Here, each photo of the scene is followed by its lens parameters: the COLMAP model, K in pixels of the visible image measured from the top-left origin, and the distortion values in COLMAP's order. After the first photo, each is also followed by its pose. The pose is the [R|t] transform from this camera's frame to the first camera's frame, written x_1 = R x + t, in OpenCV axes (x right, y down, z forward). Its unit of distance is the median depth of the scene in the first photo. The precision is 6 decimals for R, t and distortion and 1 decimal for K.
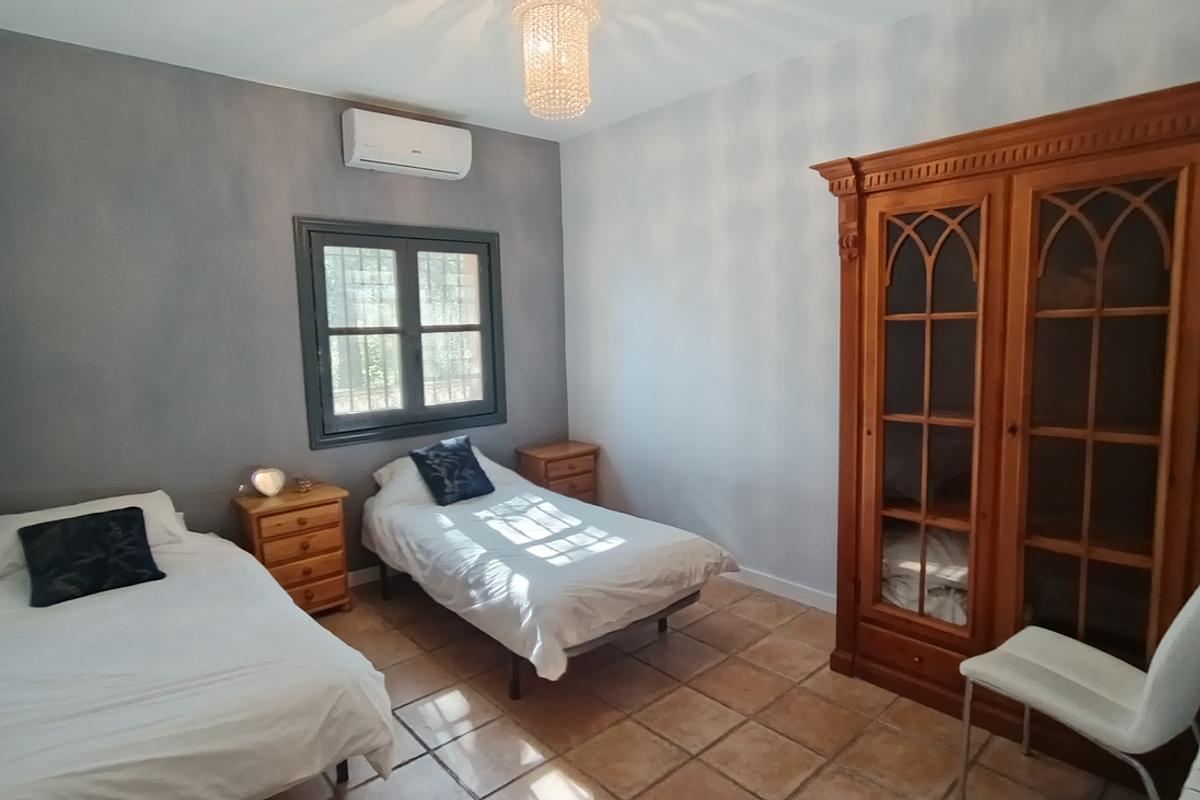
lens RADIAL K [[648.0, 0, 580.7], [0, 648.0, 397.0], [0, 0, 1]] dist [-0.048747, 0.031542]
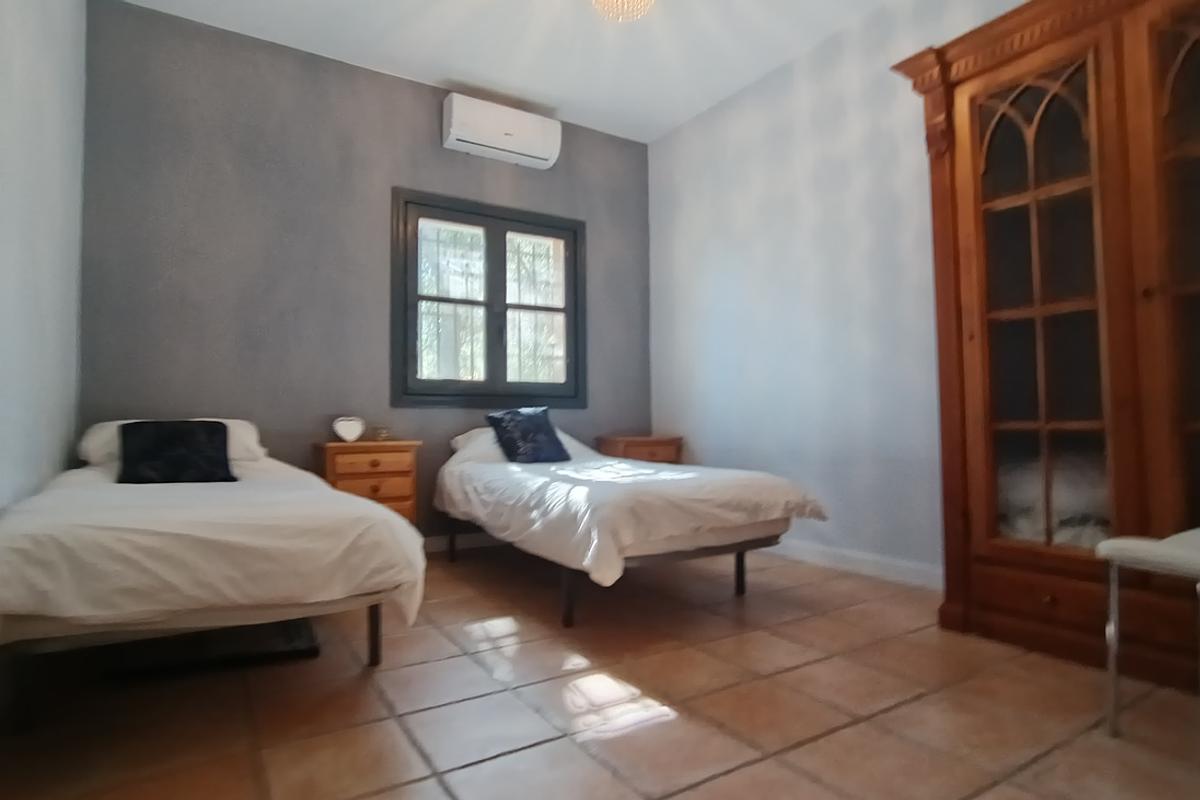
lens RADIAL K [[644.0, 0, 581.7], [0, 644.0, 399.8], [0, 0, 1]] dist [-0.035228, 0.021761]
pose [[0.986646, 0.014532, -0.162232, 0.047032], [-0.037791, 0.989256, -0.141221, 0.217067], [0.158437, 0.145466, 0.976595, 0.049971]]
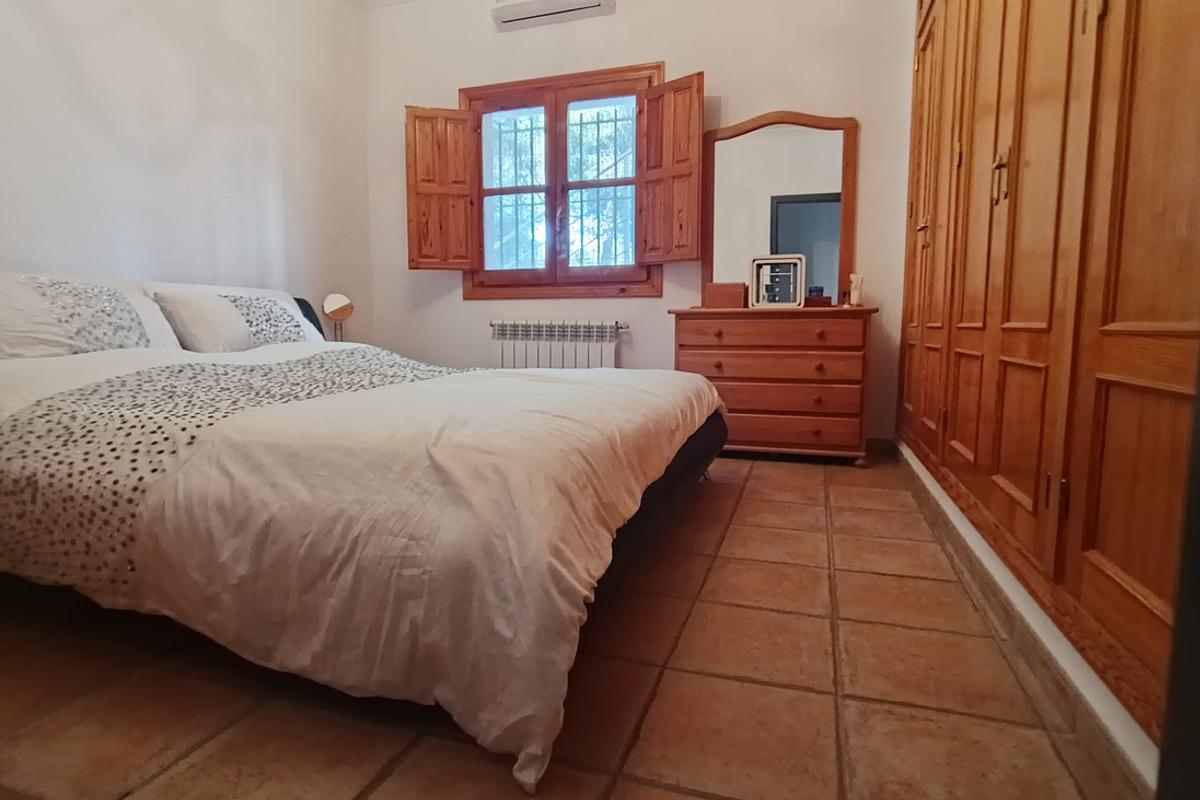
lens RADIAL K [[644.0, 0, 581.7], [0, 644.0, 399.8], [0, 0, 1]] dist [-0.035228, 0.021761]
pose [[0.510473, 0.129725, -0.850052, 0.739141], [-0.102906, 0.990667, 0.089387, 0.148336], [0.853714, 0.041846, 0.519058, 0.627072]]
